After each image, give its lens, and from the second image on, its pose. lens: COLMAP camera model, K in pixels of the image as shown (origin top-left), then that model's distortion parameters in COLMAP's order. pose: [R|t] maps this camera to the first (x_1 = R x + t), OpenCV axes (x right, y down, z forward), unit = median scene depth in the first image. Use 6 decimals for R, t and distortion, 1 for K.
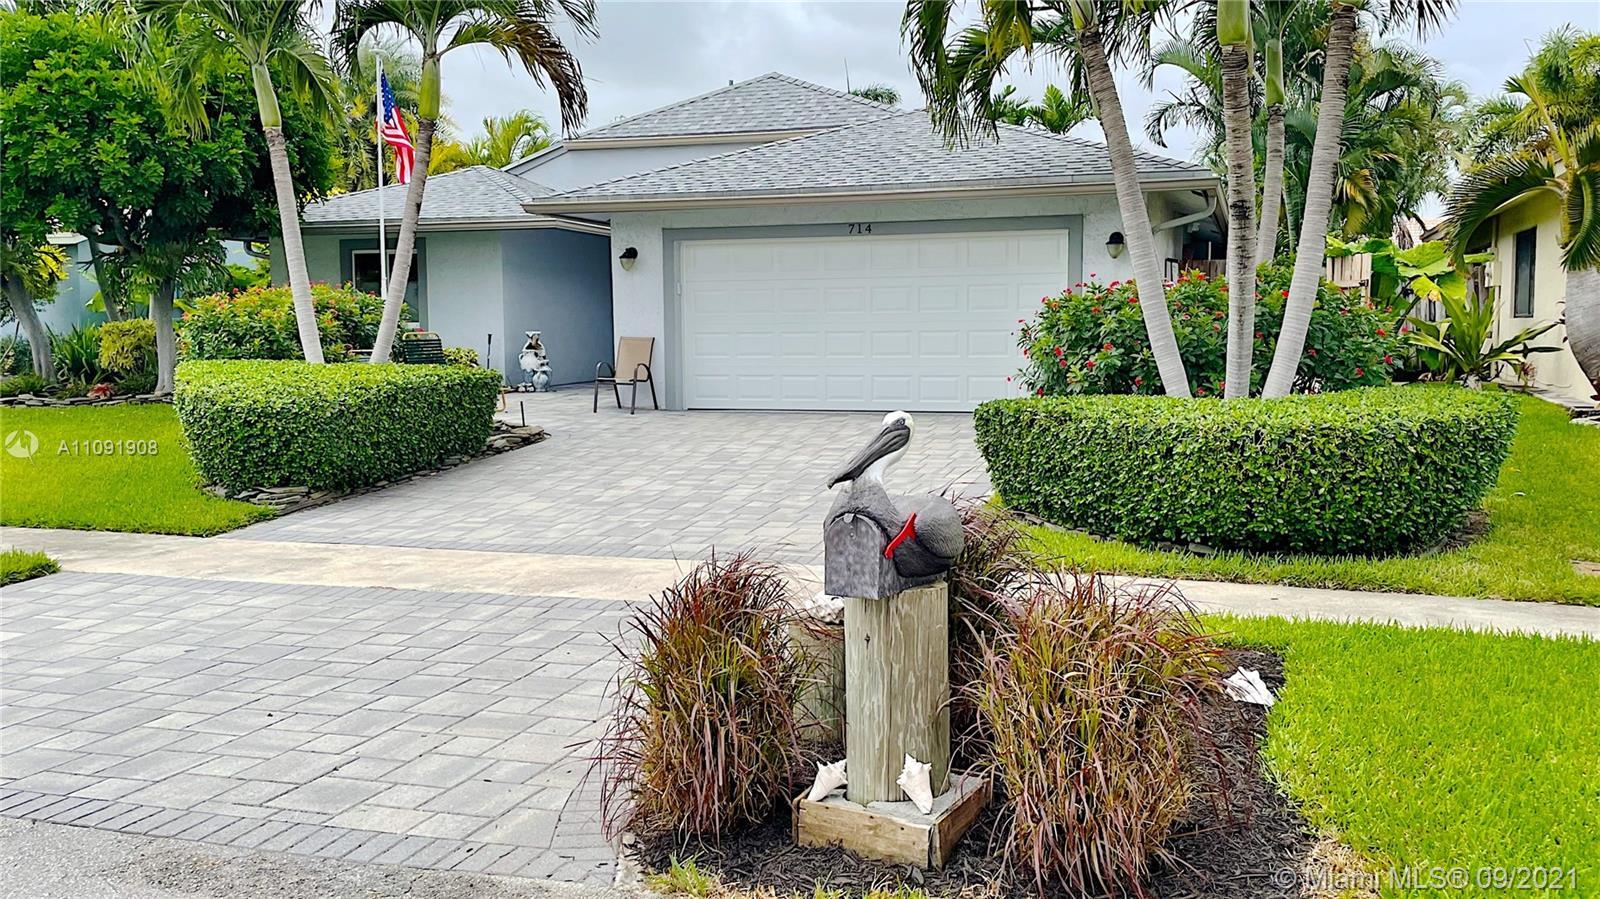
lens RADIAL K [[1284.2, 0, 800.0], [0, 1284.2, 449.5], [0, 0, 1]] dist [0.087621, -0.099865]
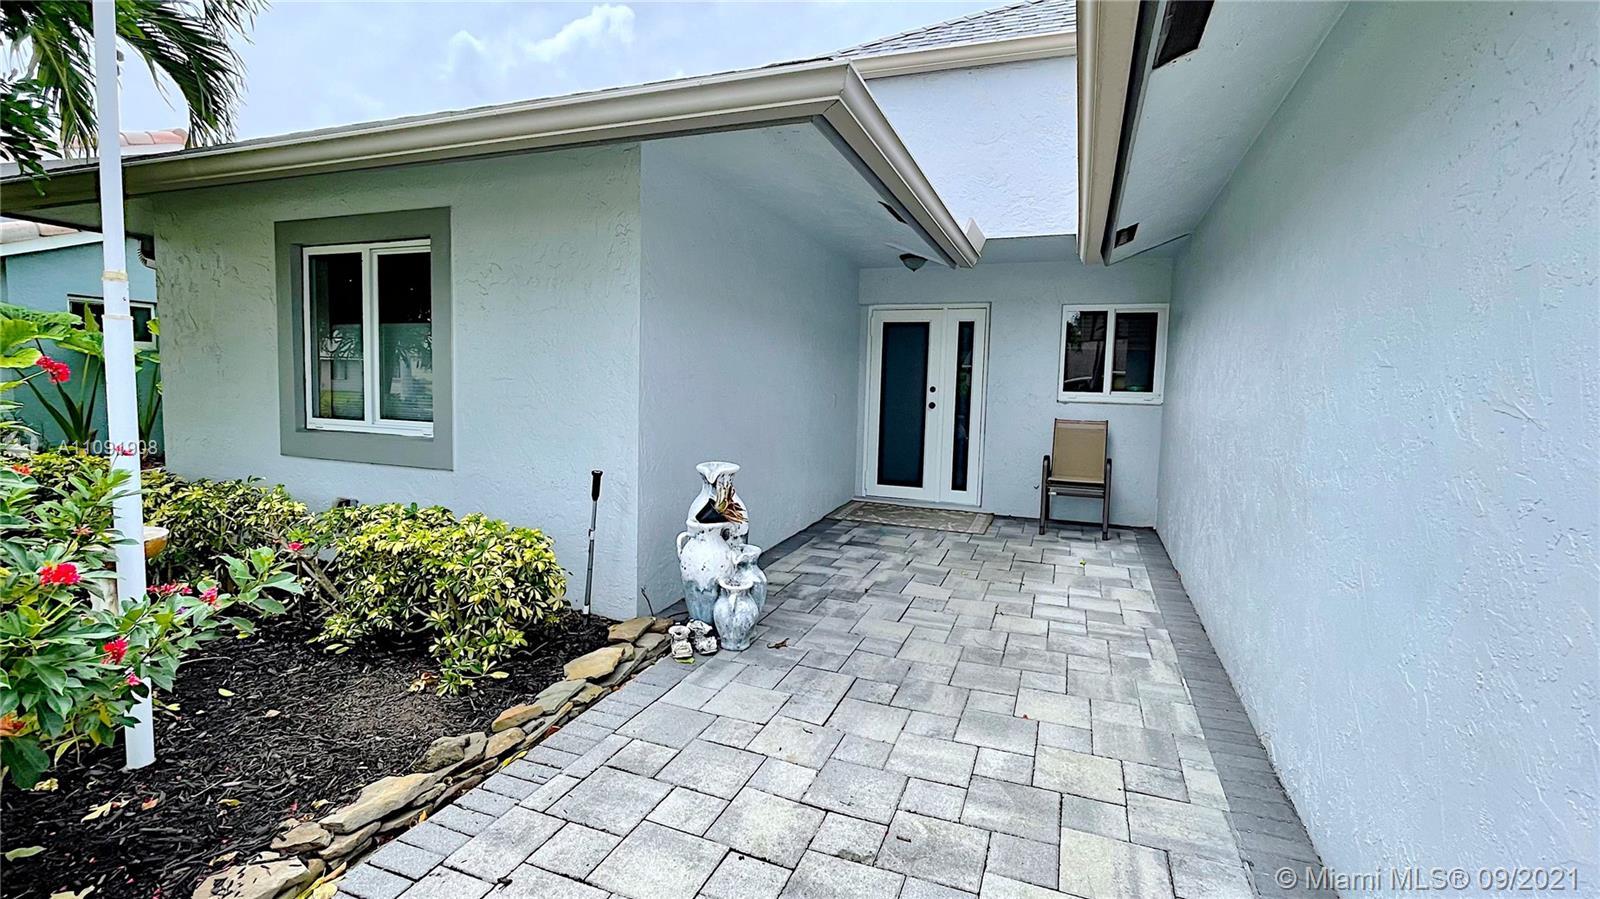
lens RADIAL K [[699.5, 0, 800.0], [0, 699.5, 449.5], [0, 0, 1]] dist [-0.004203, -0.000278]
pose [[0.998682, 0.034772, -0.037761, -0.231072], [-0.034684, 0.999394, 0.002987, -0.126881], [0.037842, -0.001673, 0.999282, 1.053048]]
